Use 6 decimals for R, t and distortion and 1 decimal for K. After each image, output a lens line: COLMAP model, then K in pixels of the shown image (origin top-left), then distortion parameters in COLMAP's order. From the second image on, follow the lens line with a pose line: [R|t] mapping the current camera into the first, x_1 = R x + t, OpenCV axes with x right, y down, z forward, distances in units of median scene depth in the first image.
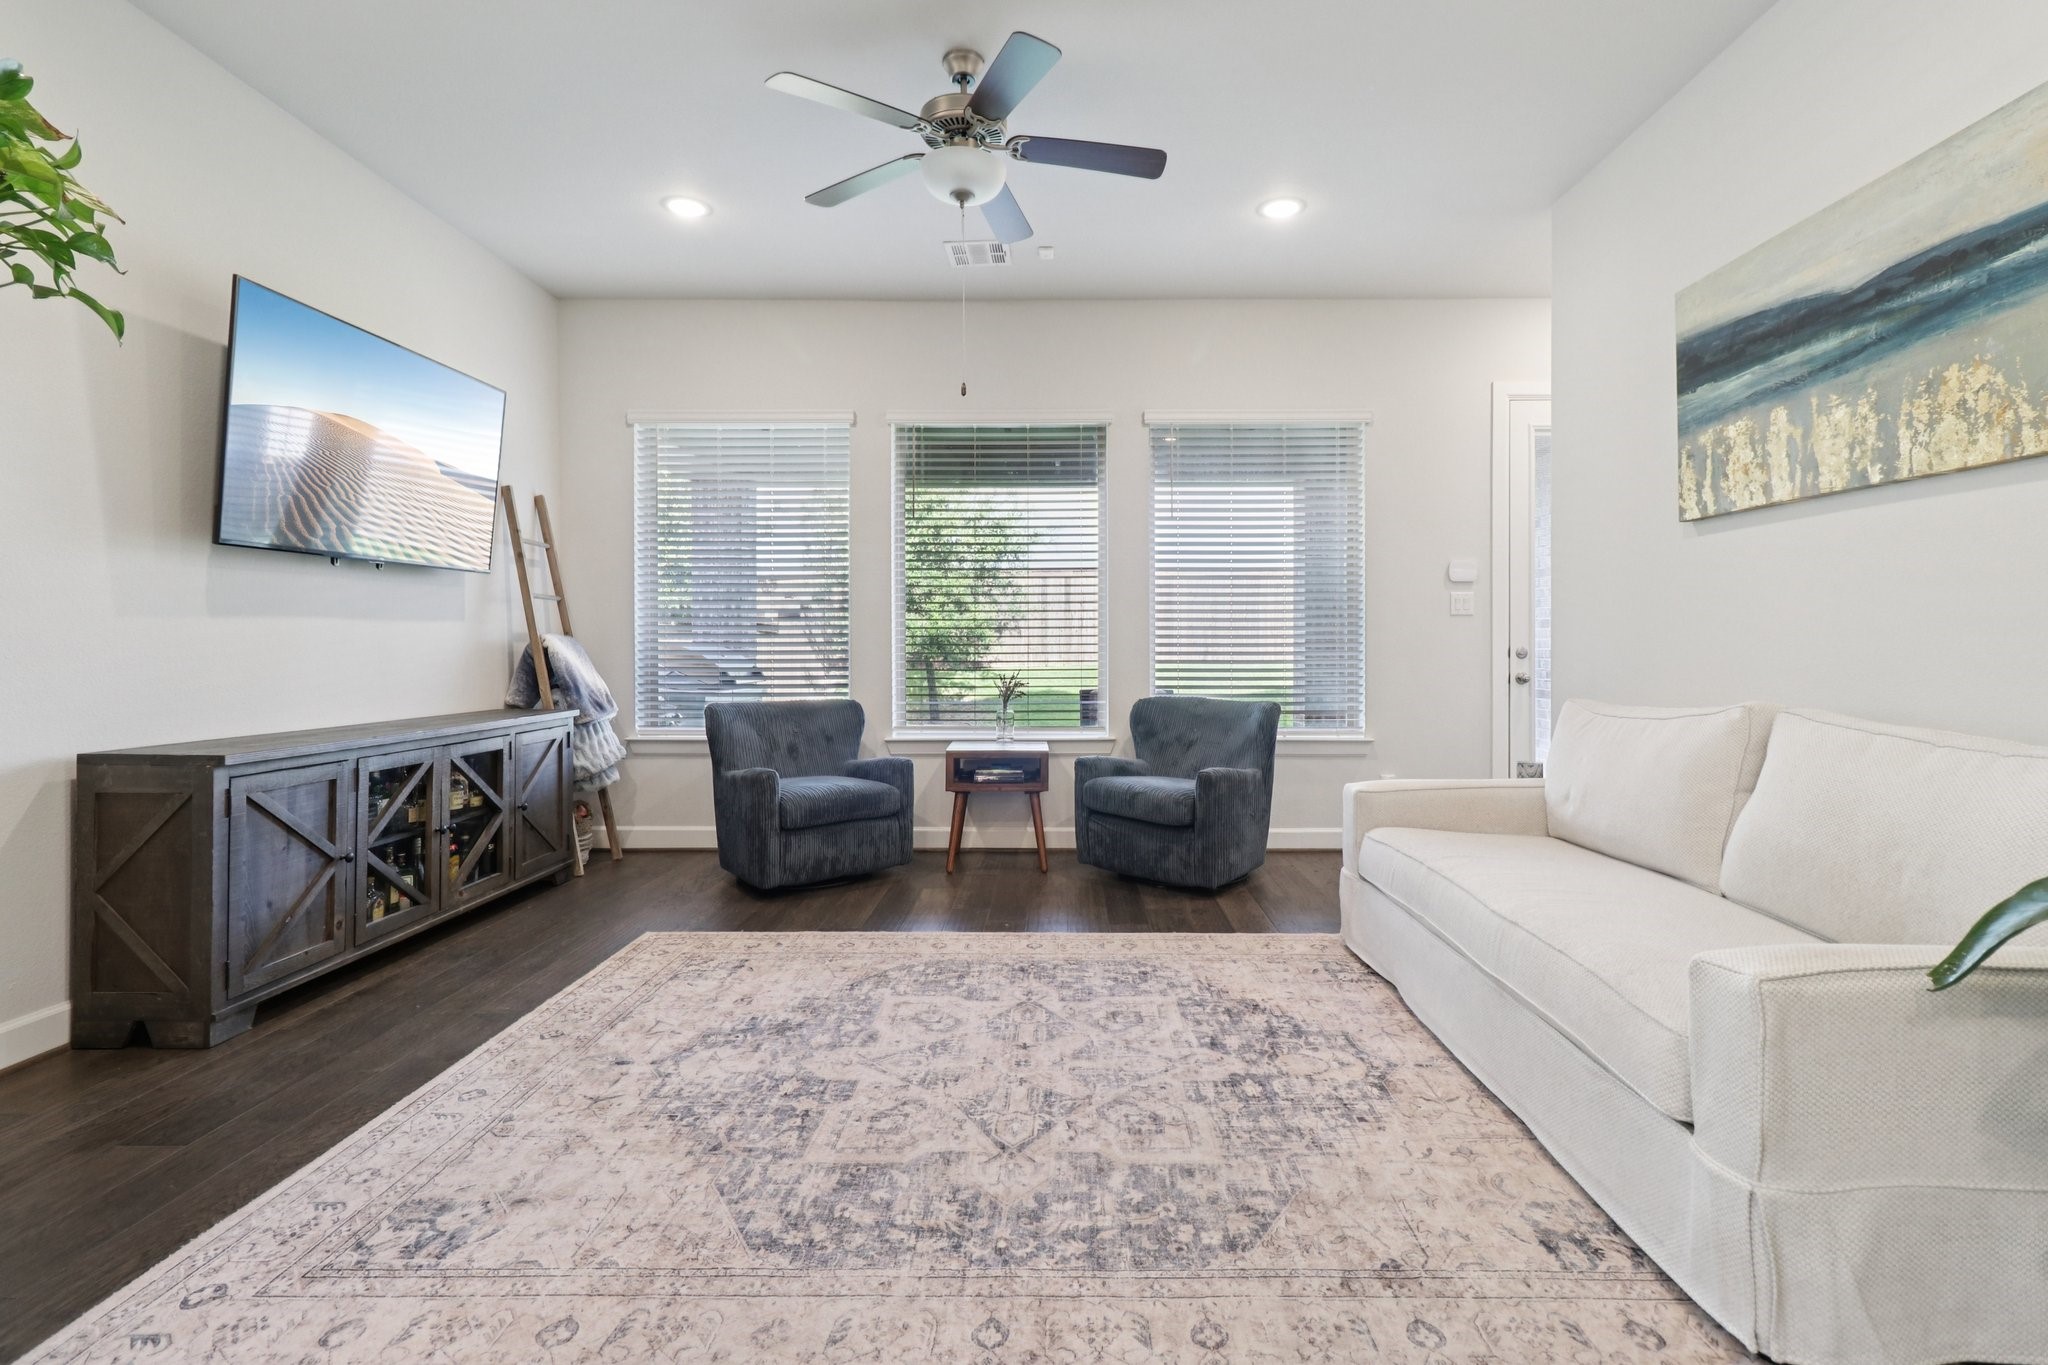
lens RADIAL K [[965.7, 0, 1088.7], [0, 965.7, 703.2], [0, 0, 1]] dist [-0.007798, 0.004891]
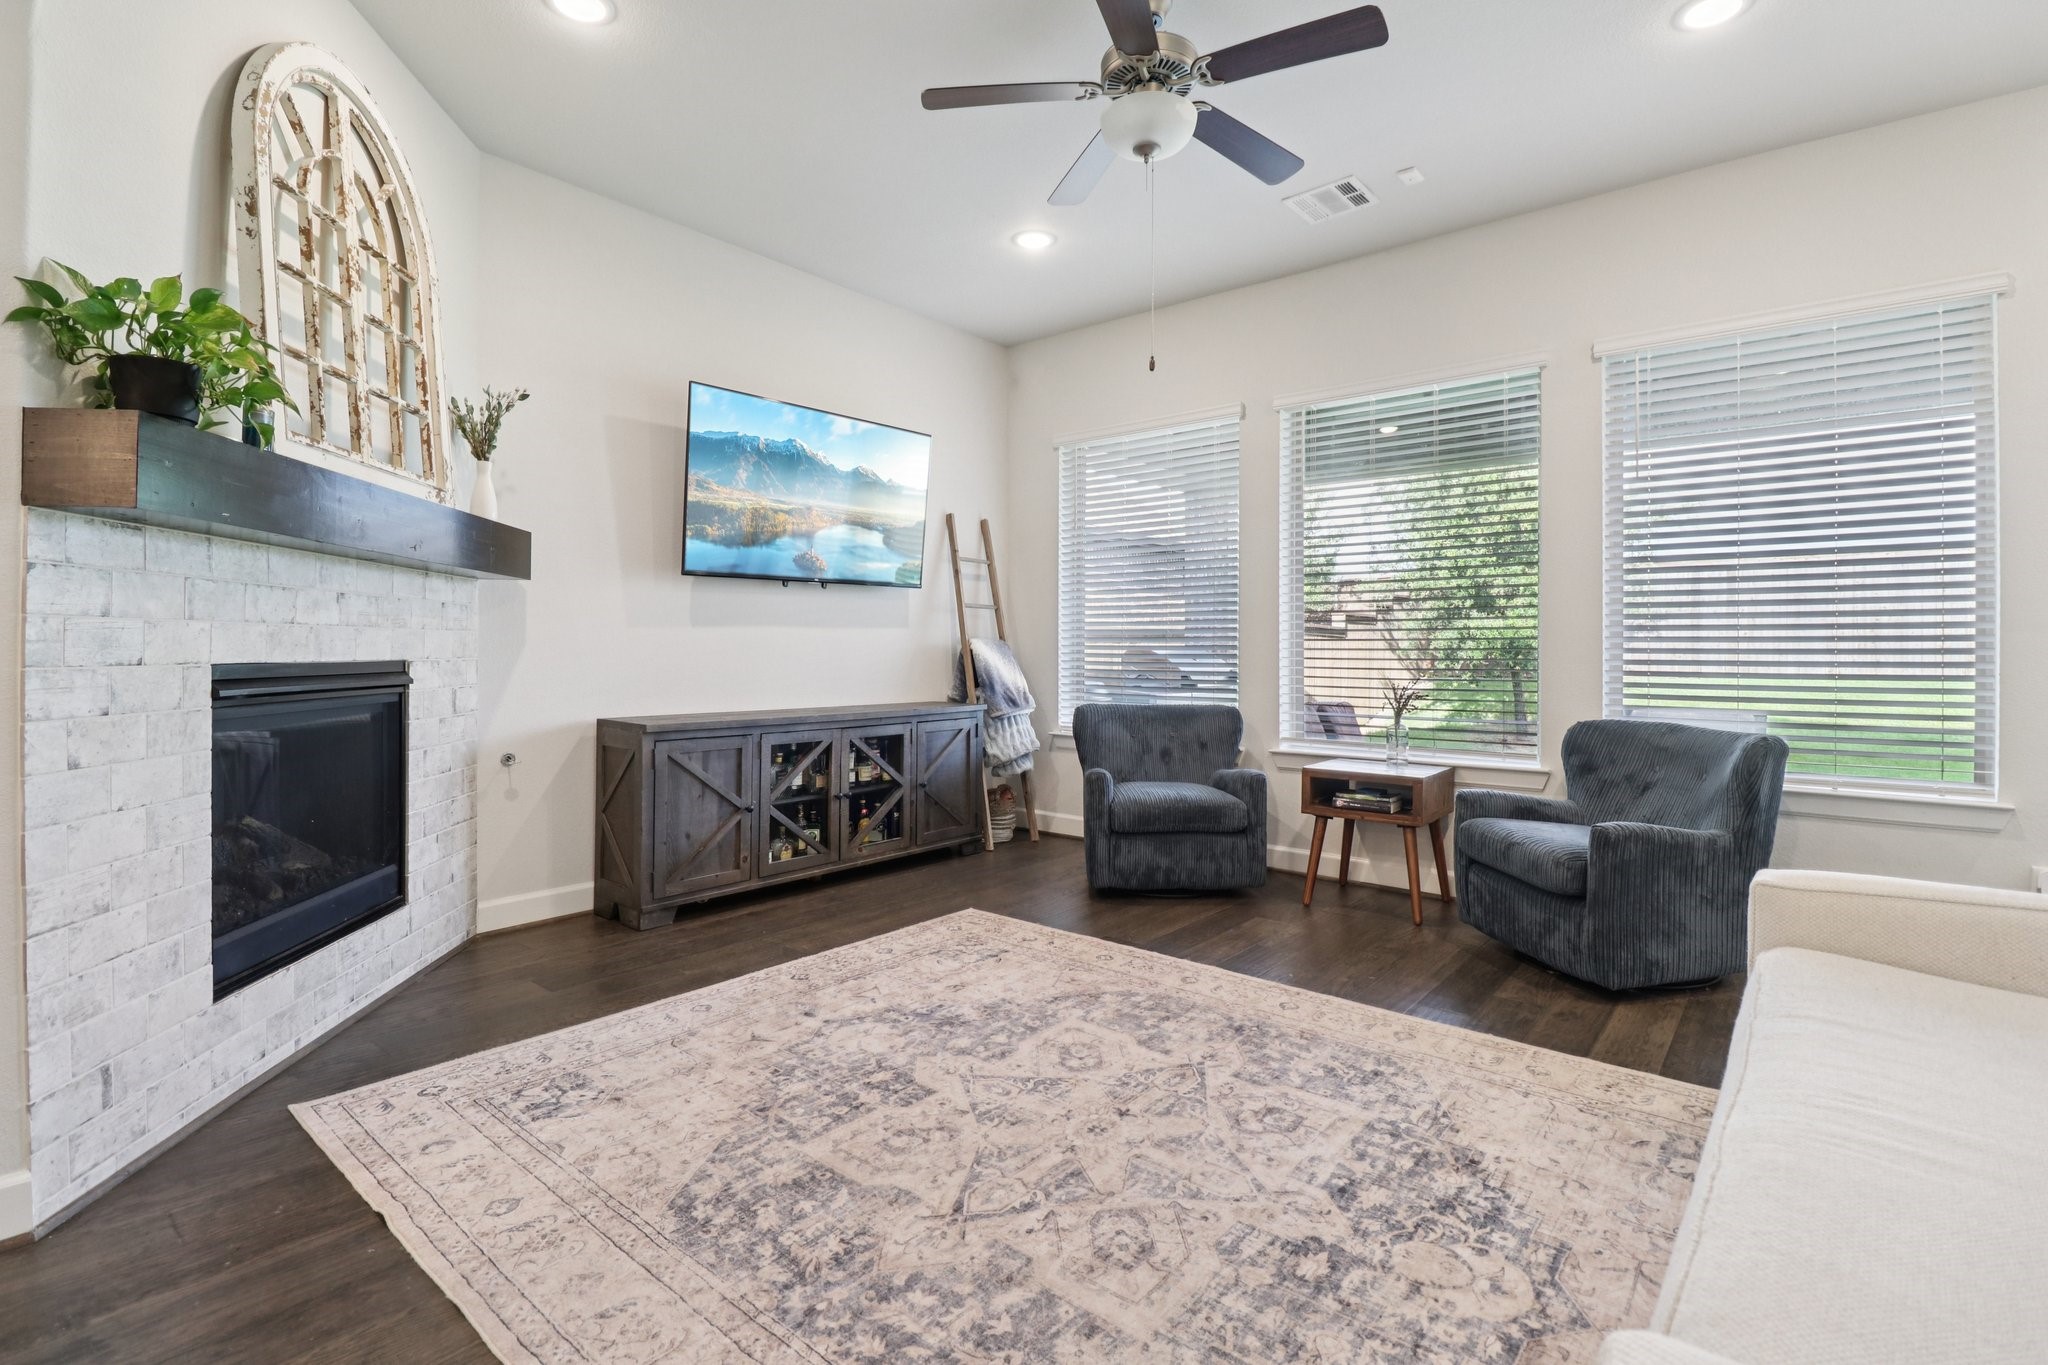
lens RADIAL K [[965.7, 0, 1041.6], [0, 965.7, 693.6], [0, 0, 1]] dist [-0.007798, 0.004891]
pose [[0.760933, 0.033620, -0.647959, 0.388403], [-0.043337, 0.999060, 0.000943, -0.015053], [0.647382, 0.027363, 0.761674, 0.260839]]
